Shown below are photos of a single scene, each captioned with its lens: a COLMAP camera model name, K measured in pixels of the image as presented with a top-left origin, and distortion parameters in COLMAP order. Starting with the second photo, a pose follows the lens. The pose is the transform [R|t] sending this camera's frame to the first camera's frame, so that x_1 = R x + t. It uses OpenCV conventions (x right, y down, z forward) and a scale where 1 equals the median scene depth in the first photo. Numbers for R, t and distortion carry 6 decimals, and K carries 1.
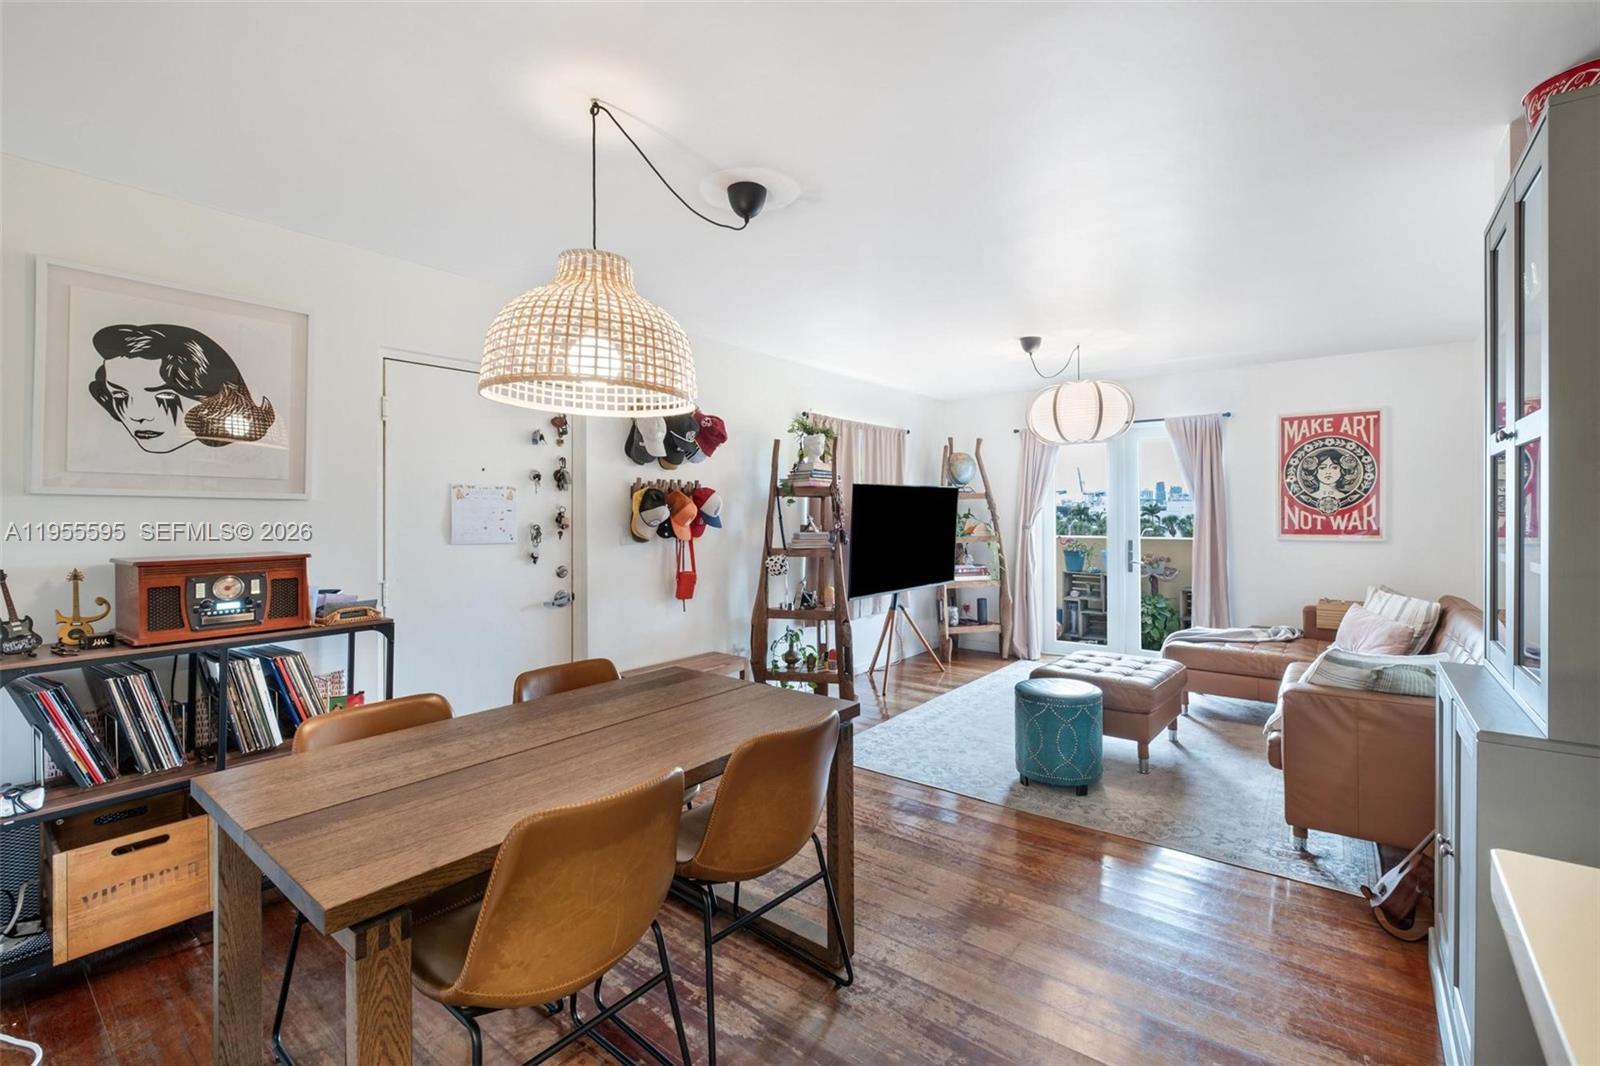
lens RADIAL K [[692.0, 0, 806.9], [0, 692.0, 515.1], [0, 0, 1]] dist [-0.005141, -0.000665]
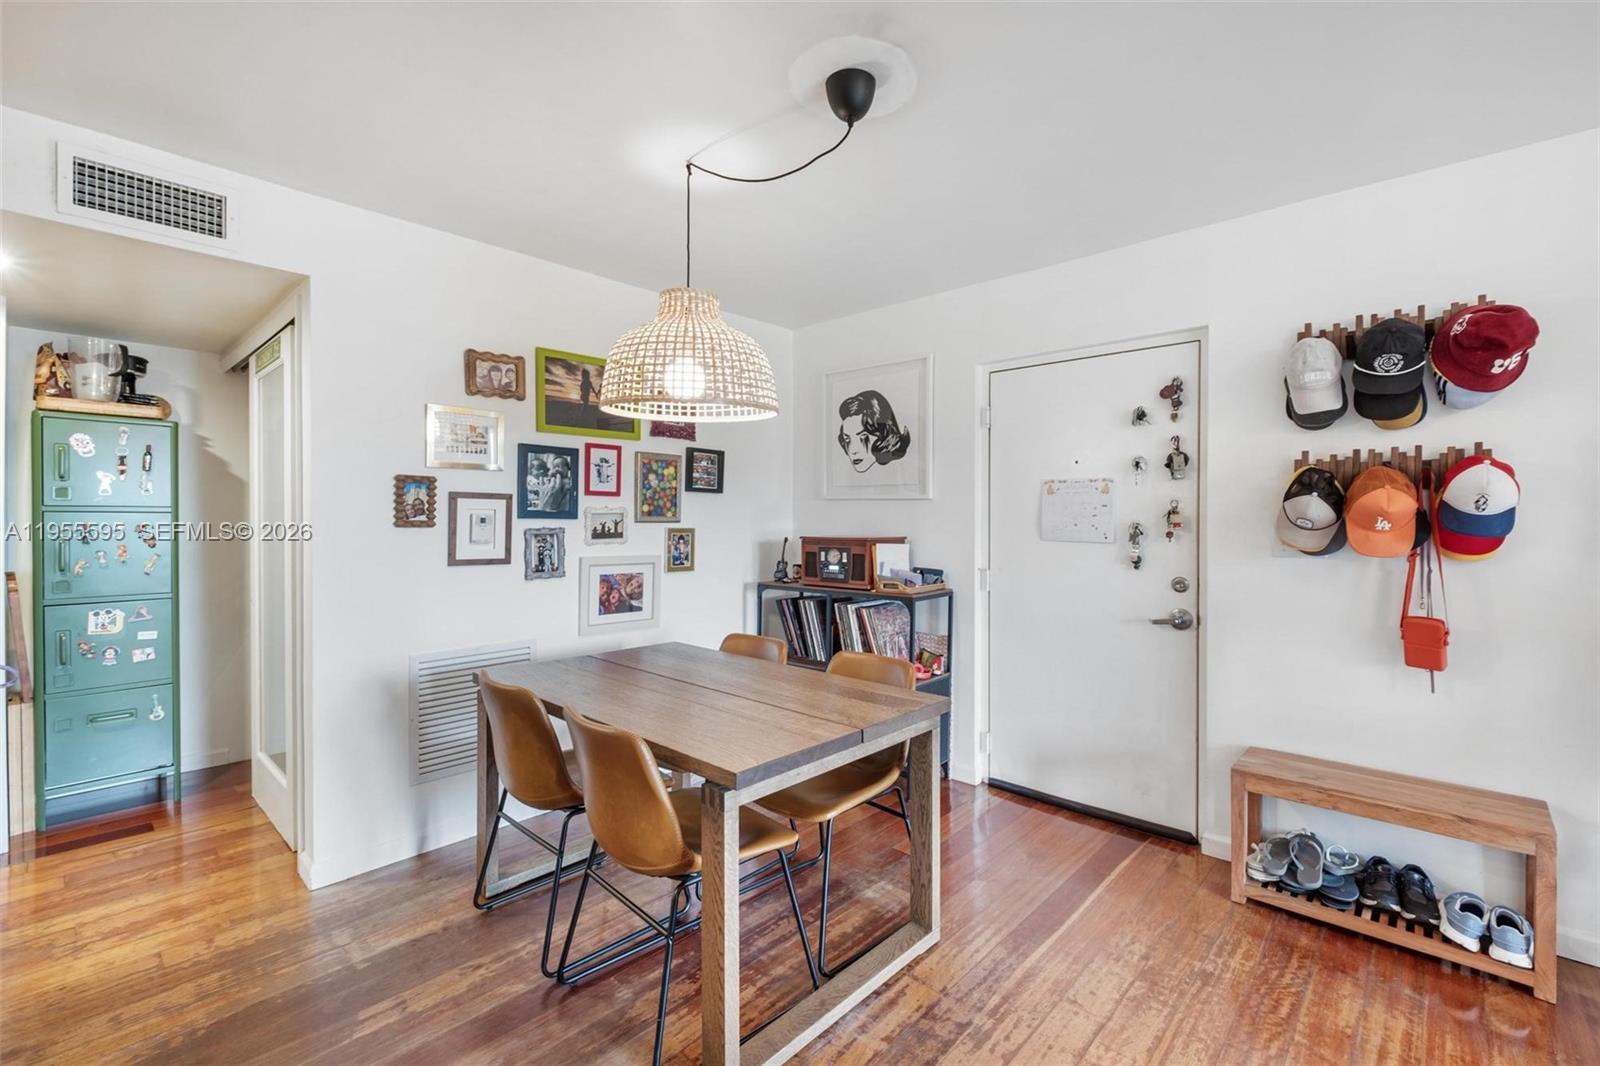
lens RADIAL K [[686.9, 0, 818.9], [0, 686.9, 524.2], [0, 0, 1]] dist [0.010237, -0.008259]
pose [[-0.069676, 0.014150, -0.997469, 0.347052], [-0.006362, 0.999873, 0.014628, 0.004721], [0.997549, 0.007366, -0.069577, 0.515309]]
